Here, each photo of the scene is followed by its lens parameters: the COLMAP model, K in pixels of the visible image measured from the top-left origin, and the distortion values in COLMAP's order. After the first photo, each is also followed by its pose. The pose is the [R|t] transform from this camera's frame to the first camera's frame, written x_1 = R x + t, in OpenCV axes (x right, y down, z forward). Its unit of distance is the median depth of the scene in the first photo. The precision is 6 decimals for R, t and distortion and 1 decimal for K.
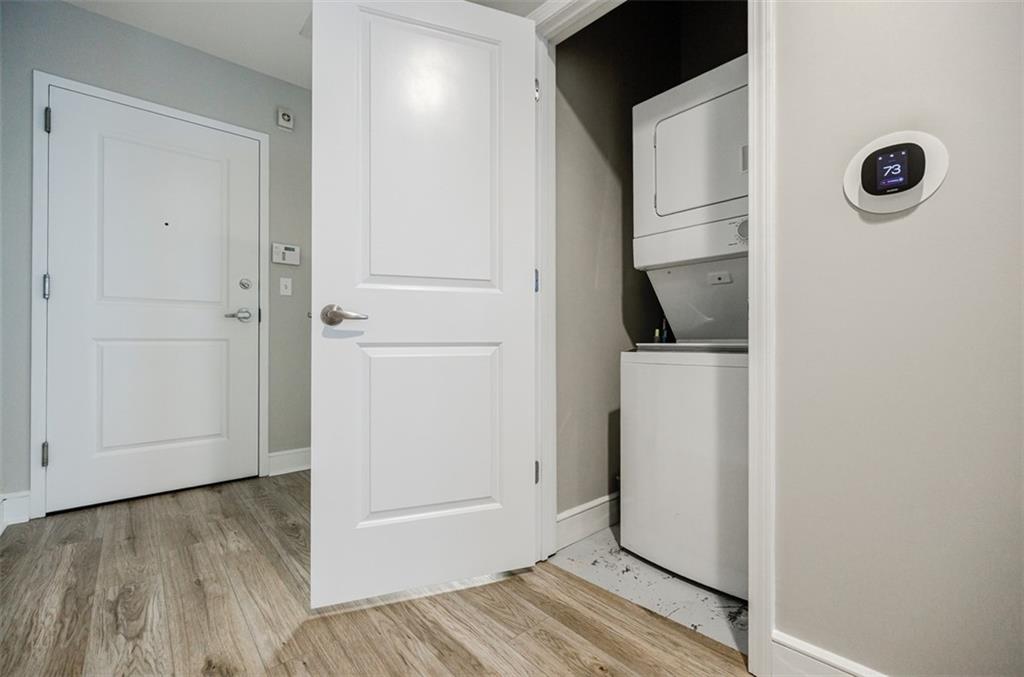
lens RADIAL K [[467.4, 0, 512.4], [0, 467.4, 340.8], [0, 0, 1]] dist [0.003025, -0.000153]
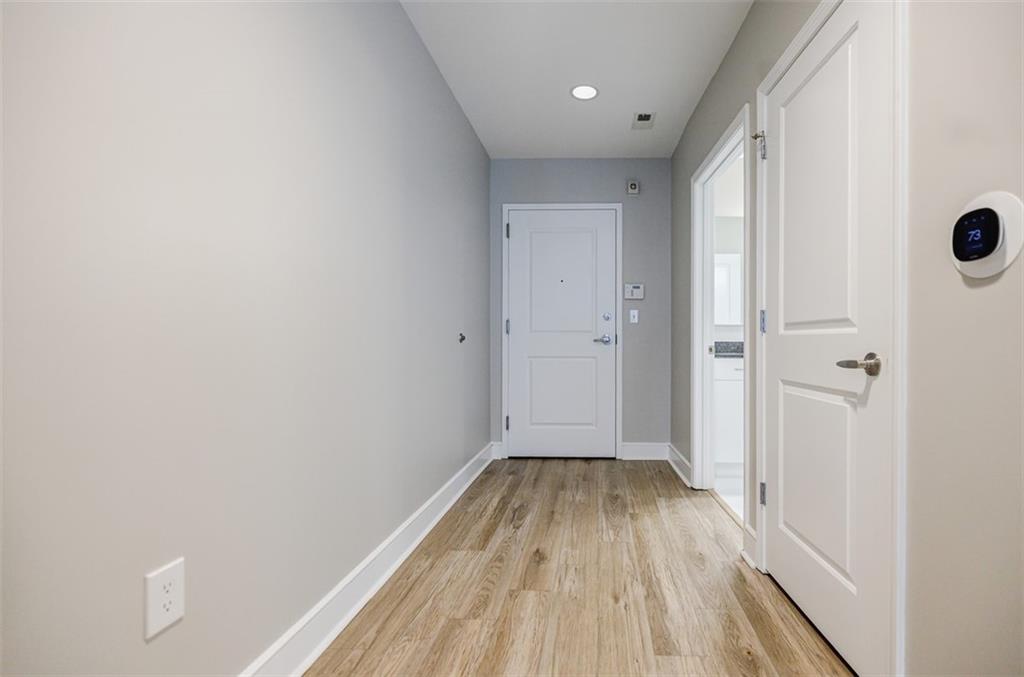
lens RADIAL K [[445.9, 0, 513.6], [0, 445.9, 344.6], [0, 0, 1]] dist [0.006513, -0.000106]
pose [[0.668869, -0.009031, -0.743326, 0.347957], [0.009244, 0.999950, -0.003831, -0.058945], [0.743323, -0.004309, 0.668919, -0.129153]]
